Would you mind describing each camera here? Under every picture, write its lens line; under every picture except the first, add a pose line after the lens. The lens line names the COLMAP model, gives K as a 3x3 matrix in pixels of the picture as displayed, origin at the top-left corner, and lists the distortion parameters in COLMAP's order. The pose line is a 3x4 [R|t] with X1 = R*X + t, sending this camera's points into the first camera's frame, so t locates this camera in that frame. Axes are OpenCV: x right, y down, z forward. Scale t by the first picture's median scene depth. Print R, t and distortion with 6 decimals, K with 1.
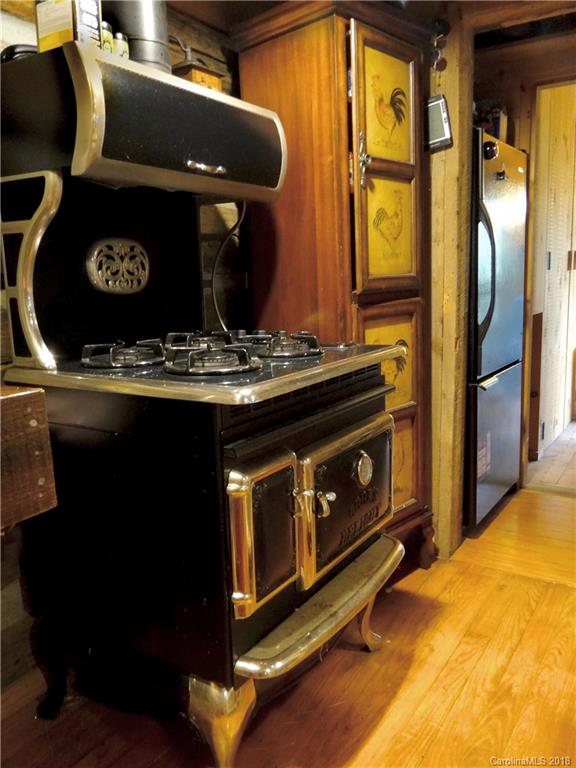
lens RADIAL K [[634.9, 0, 288.5], [0, 634.9, 382.4], [0, 0, 1]] dist [-0.007483, 0.002858]
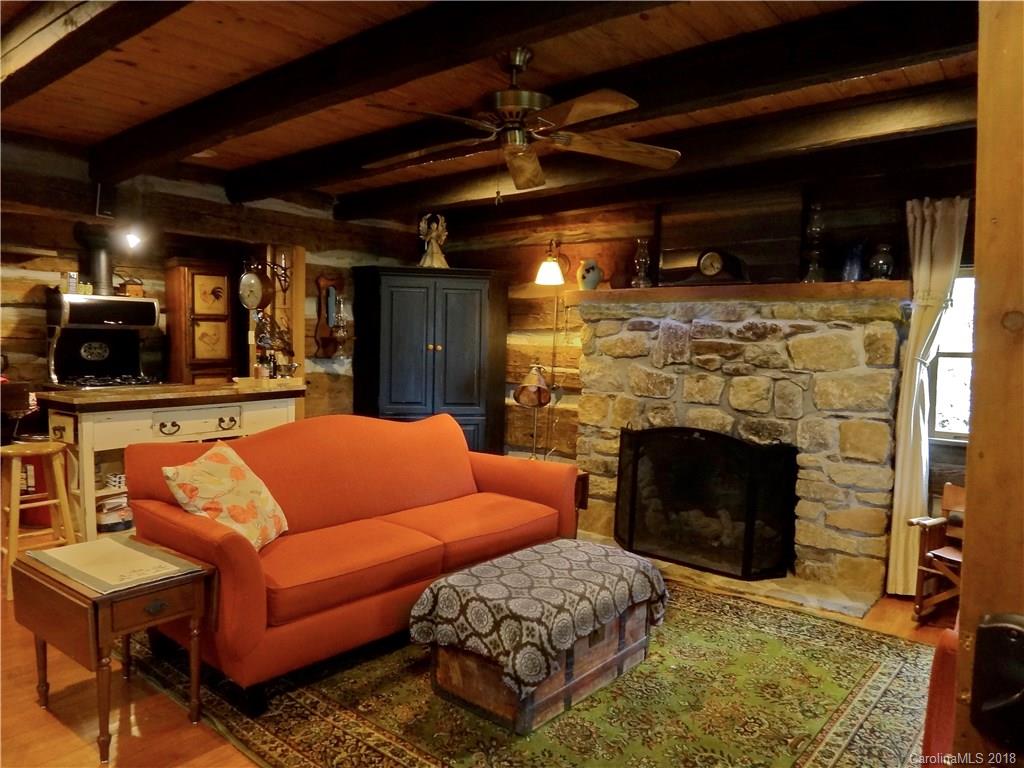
lens RADIAL K [[724.3, 0, 511.7], [0, 724.3, 382.5], [0, 0, 1]] dist [-0.032269, 0.001241]
pose [[0.991577, 0.055615, -0.116969, 1.701132], [-0.067759, 0.992418, -0.102545, 0.139965], [0.110379, 0.109607, 0.987827, -1.696071]]
